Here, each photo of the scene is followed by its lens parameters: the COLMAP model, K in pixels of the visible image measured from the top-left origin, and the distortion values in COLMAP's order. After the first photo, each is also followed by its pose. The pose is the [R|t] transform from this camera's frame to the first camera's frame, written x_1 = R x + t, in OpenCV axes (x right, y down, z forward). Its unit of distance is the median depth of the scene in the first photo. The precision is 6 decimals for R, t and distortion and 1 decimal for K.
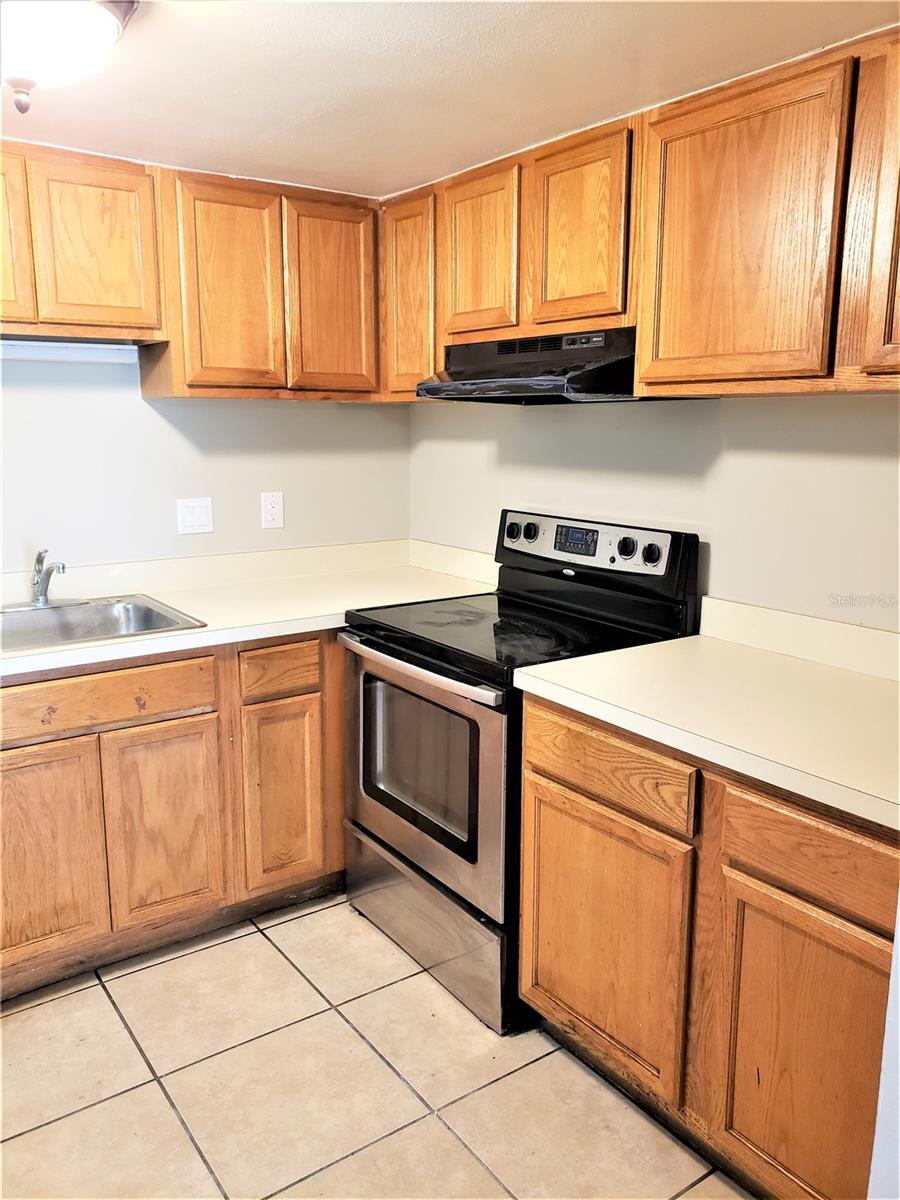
lens RADIAL K [[941.6, 0, 457.4], [0, 941.6, 595.7], [0, 0, 1]] dist [0.029146, -0.006267]
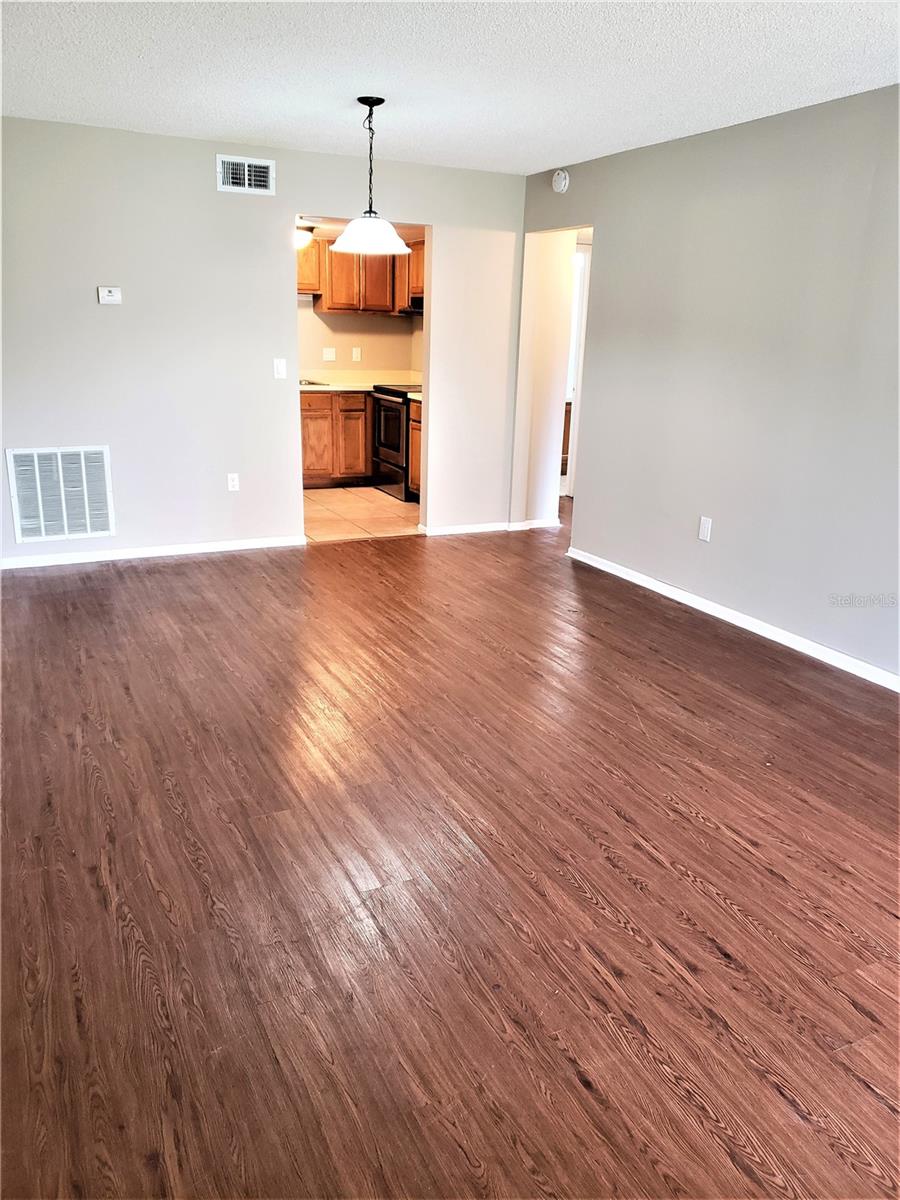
lens RADIAL K [[941.6, 0, 446.0], [0, 941.6, 607.6], [0, 0, 1]] dist [0.029146, -0.006267]
pose [[0.982517, 0.070746, -0.172207, 0.694891], [-0.052148, 0.992538, 0.110222, 0.385596], [0.178720, -0.099315, 0.978875, -2.047893]]
